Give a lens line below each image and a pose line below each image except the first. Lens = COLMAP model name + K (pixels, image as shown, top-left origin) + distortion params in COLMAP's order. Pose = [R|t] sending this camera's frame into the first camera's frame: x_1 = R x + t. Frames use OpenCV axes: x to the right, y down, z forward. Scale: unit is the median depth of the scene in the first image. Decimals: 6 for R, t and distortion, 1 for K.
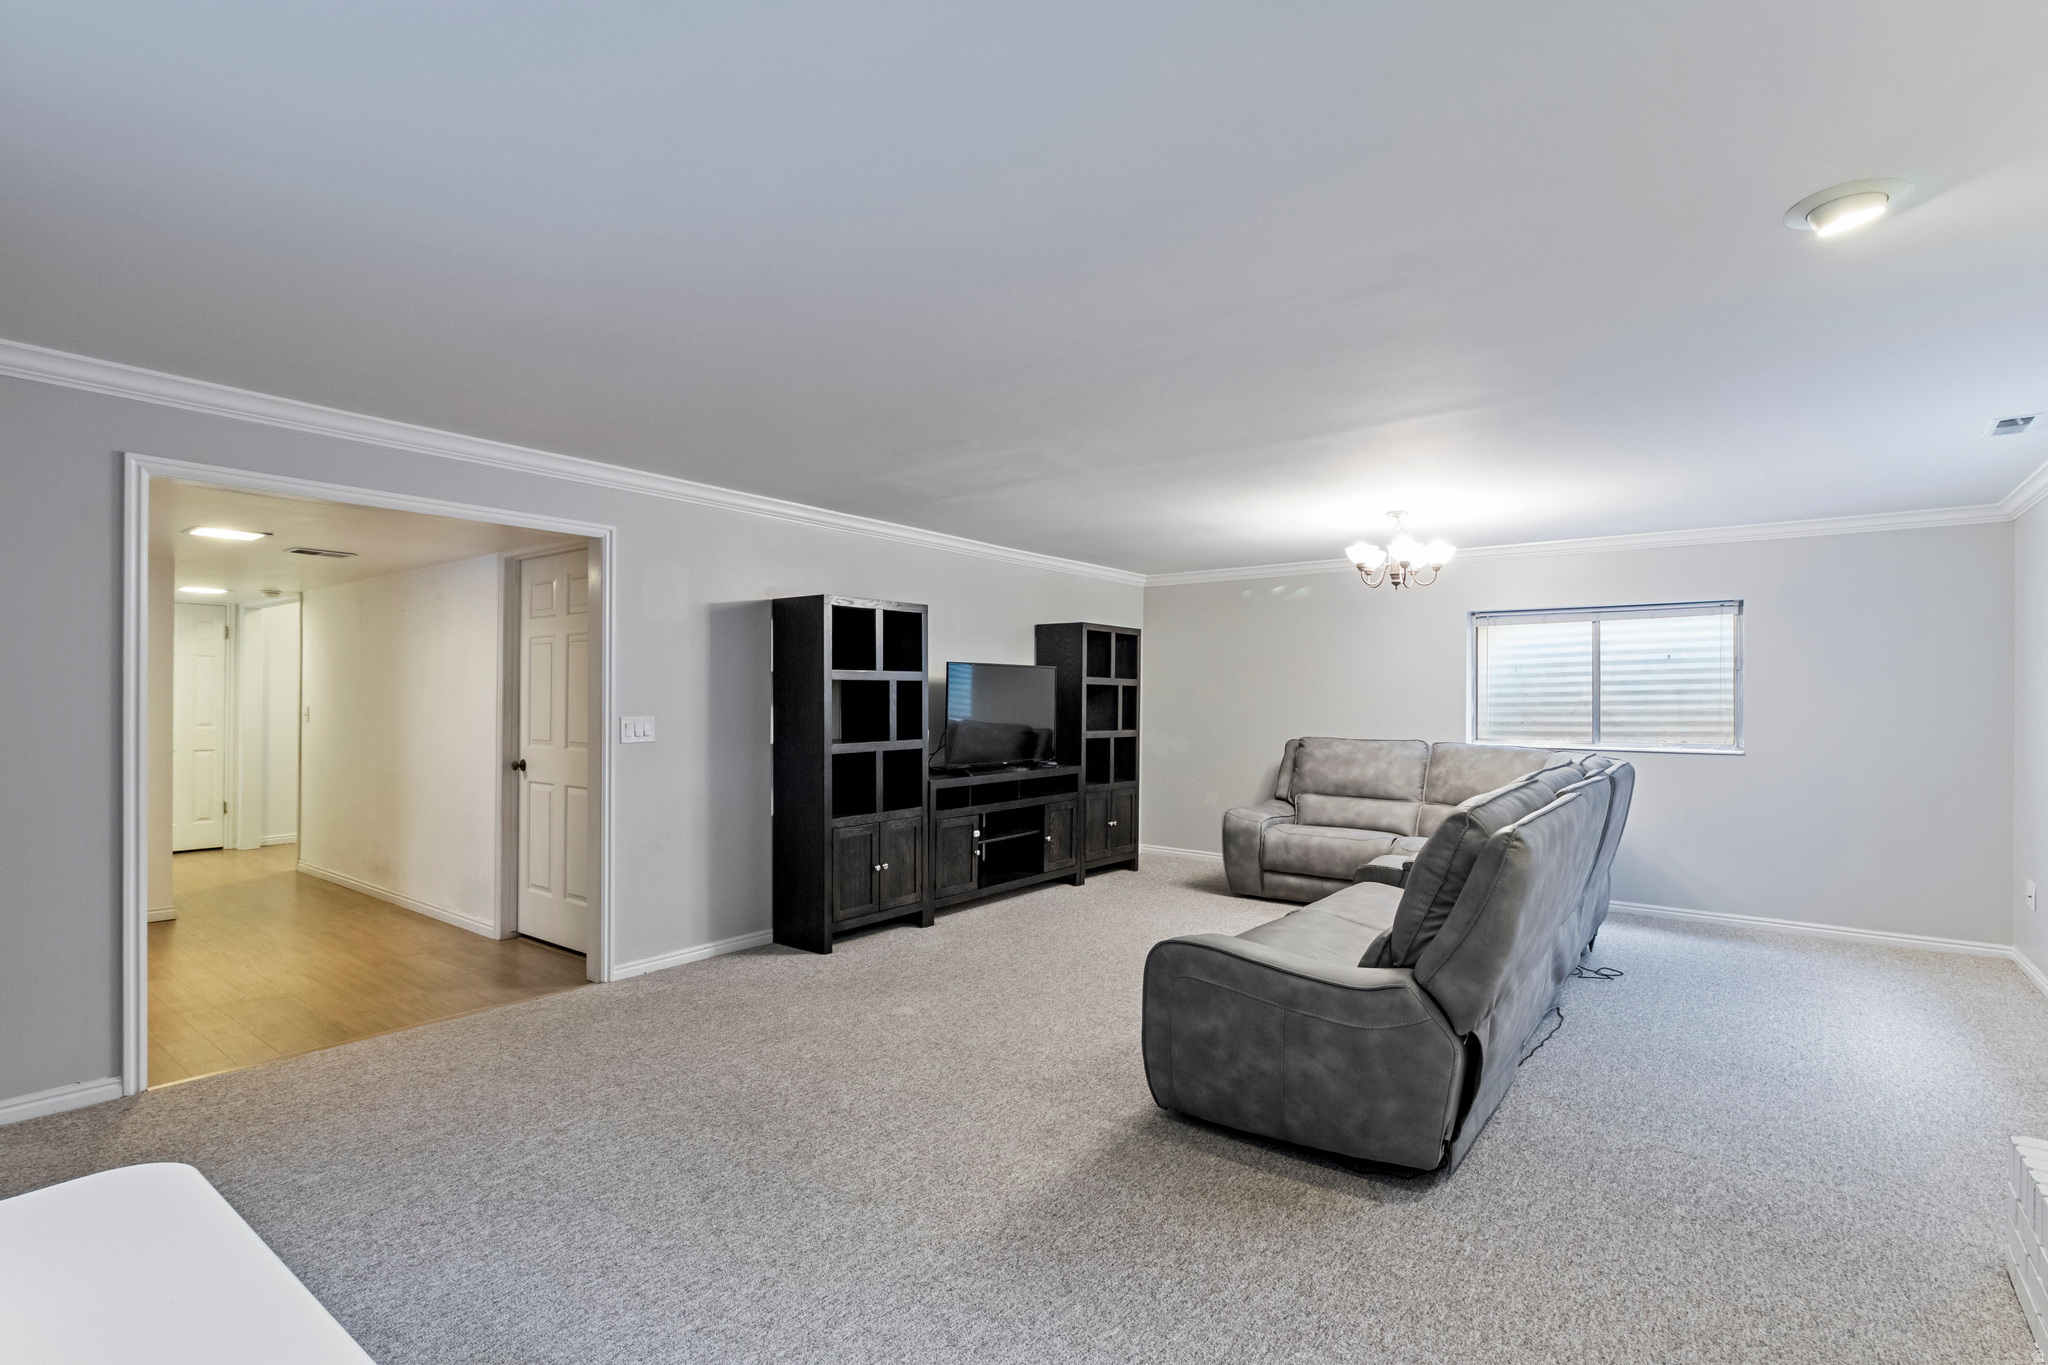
lens RADIAL K [[961.6, 0, 1035.1], [0, 961.6, 692.5], [0, 0, 1]] dist [-0.001826, 0.001506]
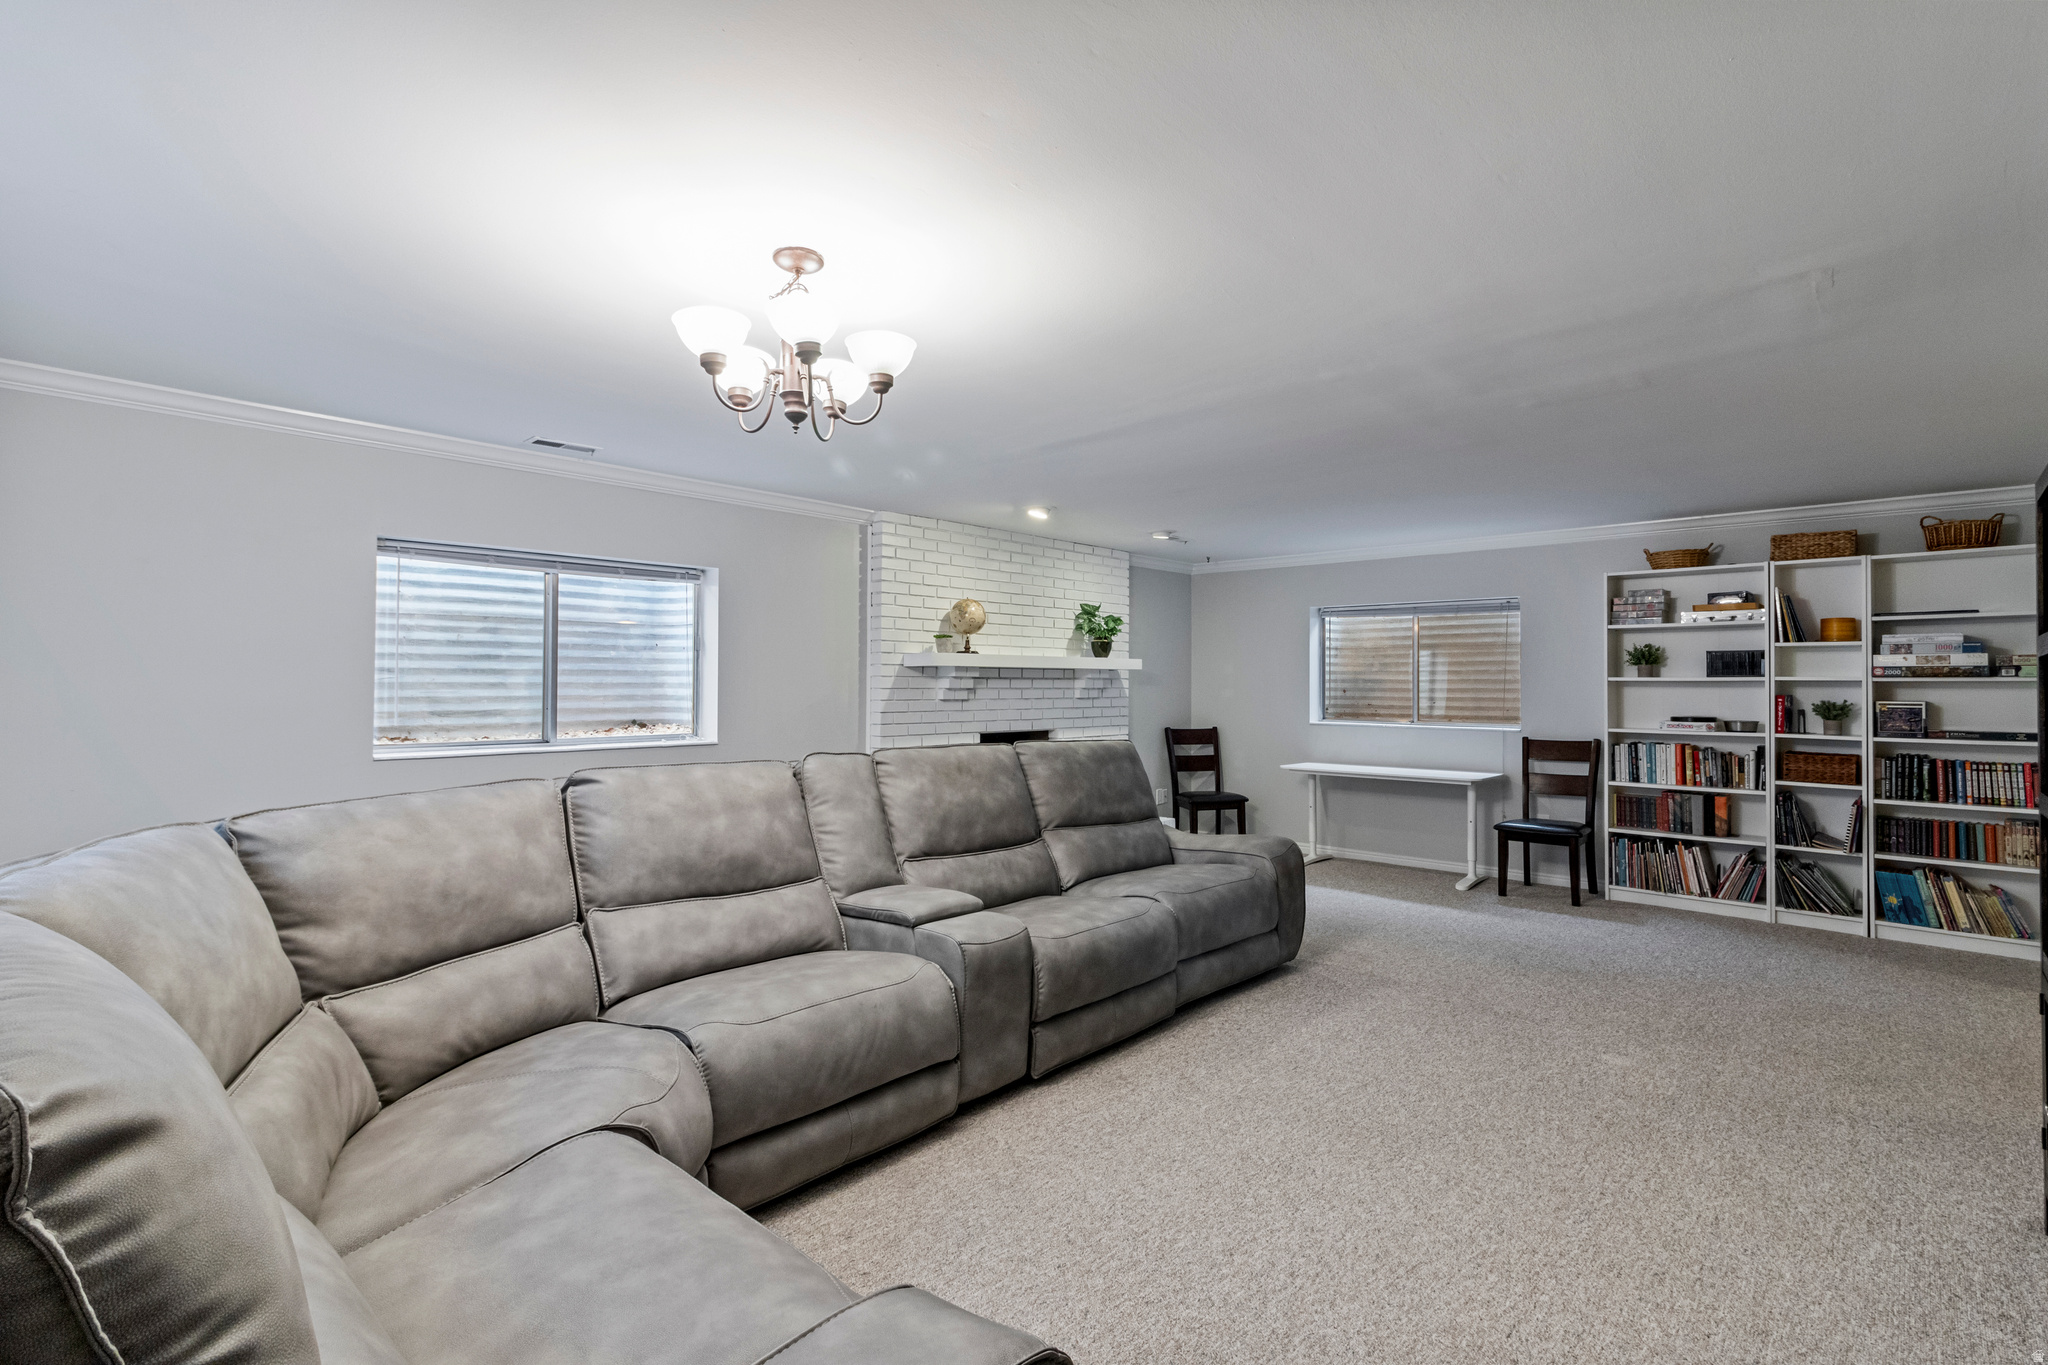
lens RADIAL K [[961.6, 0, 1012.8], [0, 961.6, 670.8], [0, 0, 1]] dist [-0.001826, 0.001506]
pose [[-0.994464, -0.013031, 0.104271, 0.442854], [-0.015086, 0.999707, -0.018943, 0.015971], [-0.103994, -0.020411, -0.994369, 2.716188]]
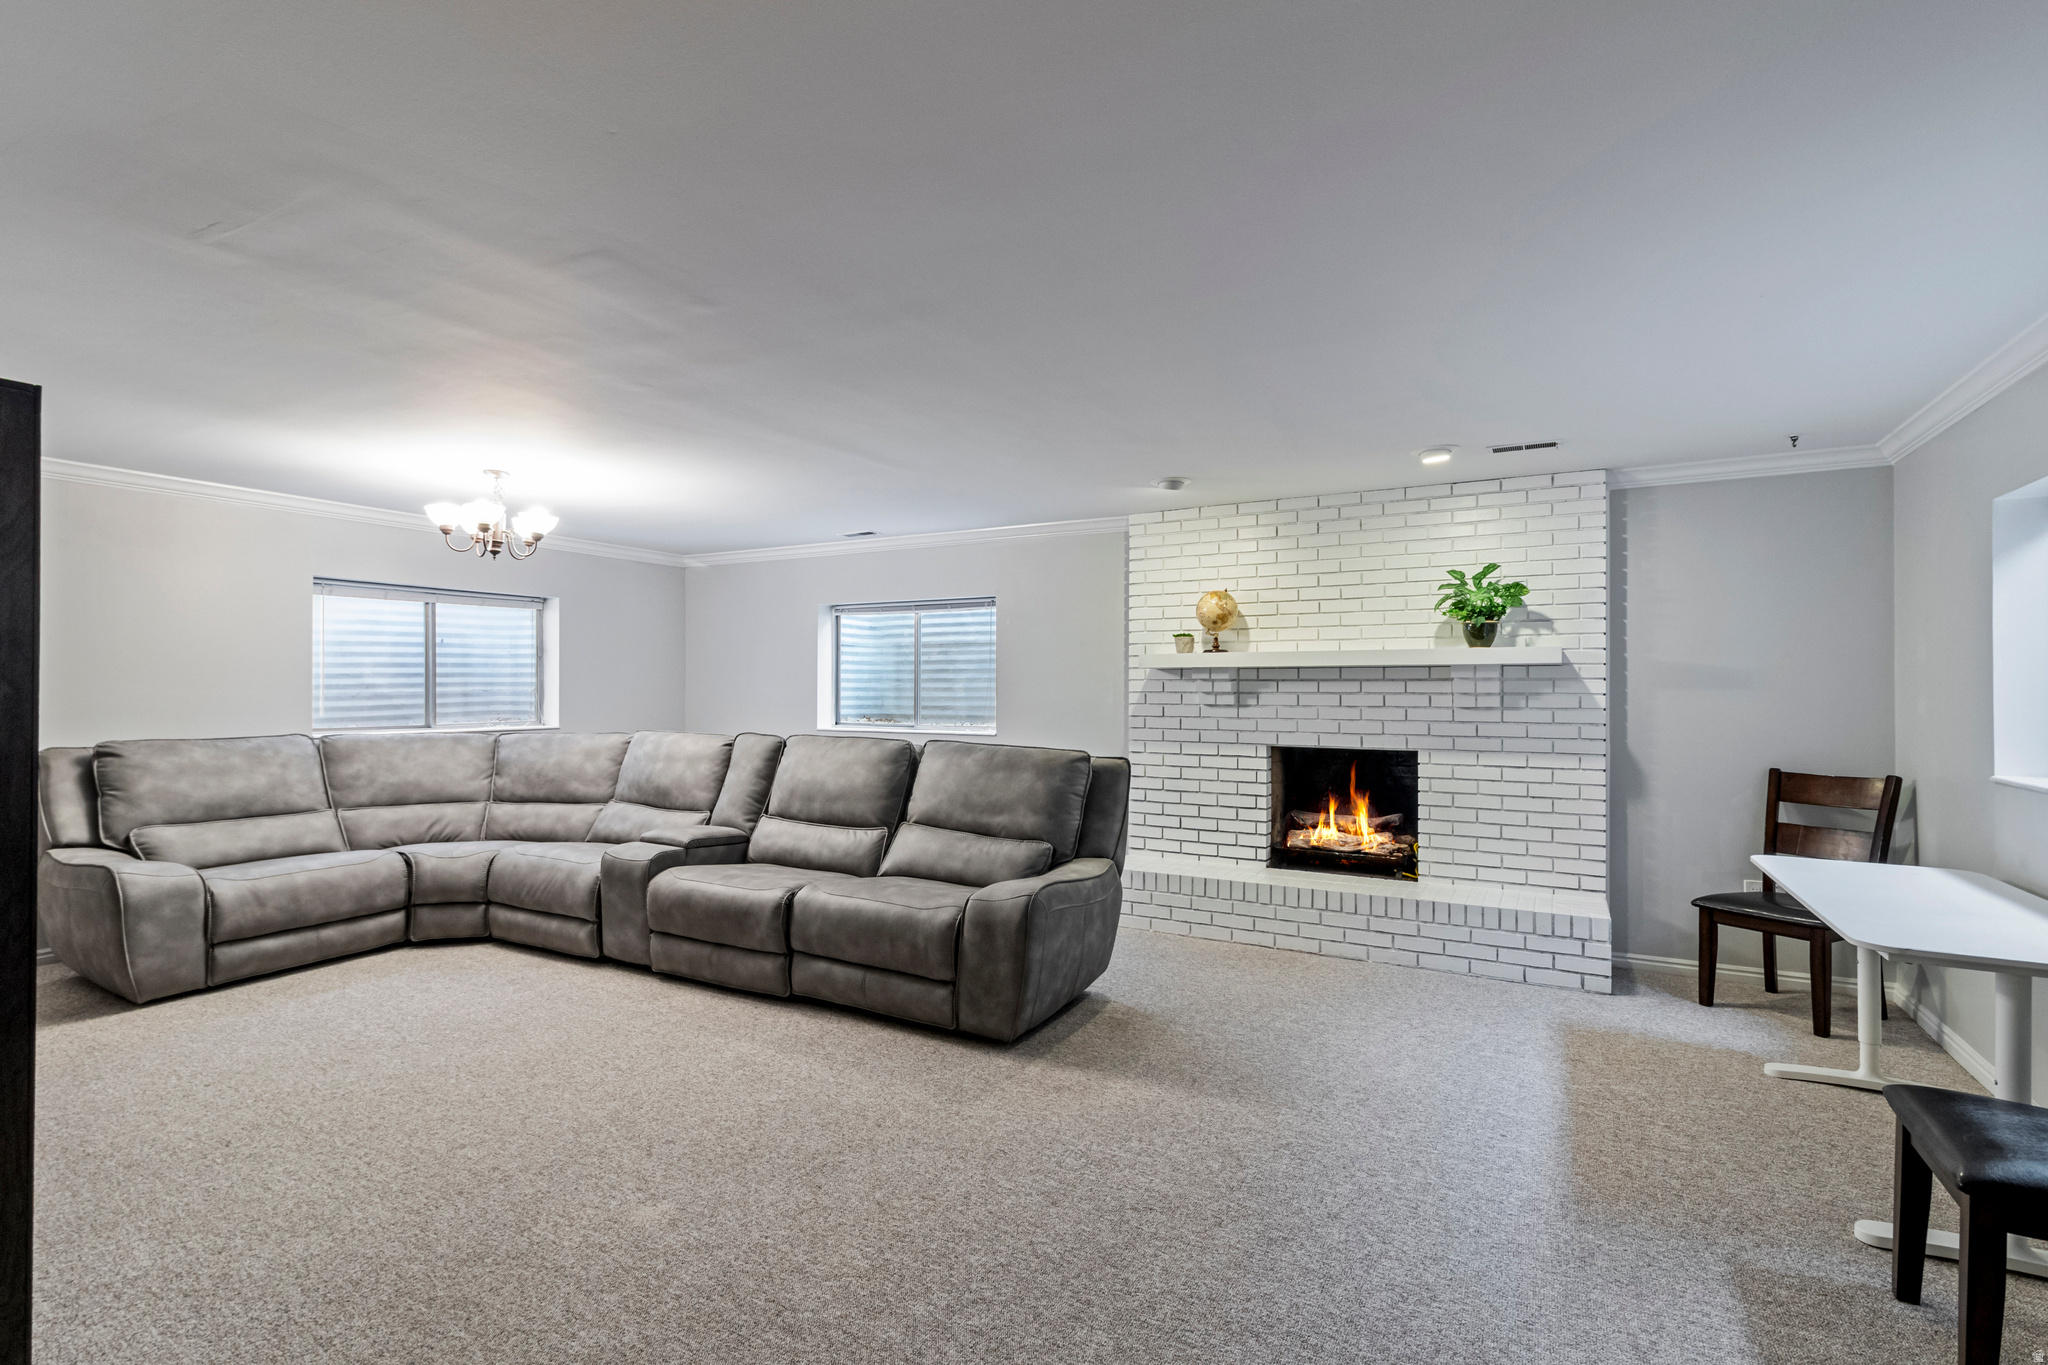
lens RADIAL K [[961.6, 0, 1013.5], [0, 961.6, 686.3], [0, 0, 1]] dist [-0.001826, 0.001506]
pose [[-0.133494, -0.007388, 0.991022, -1.072920], [-0.011617, 0.999915, 0.005890, -0.002254], [-0.990982, -0.010726, -0.133569, 1.227505]]
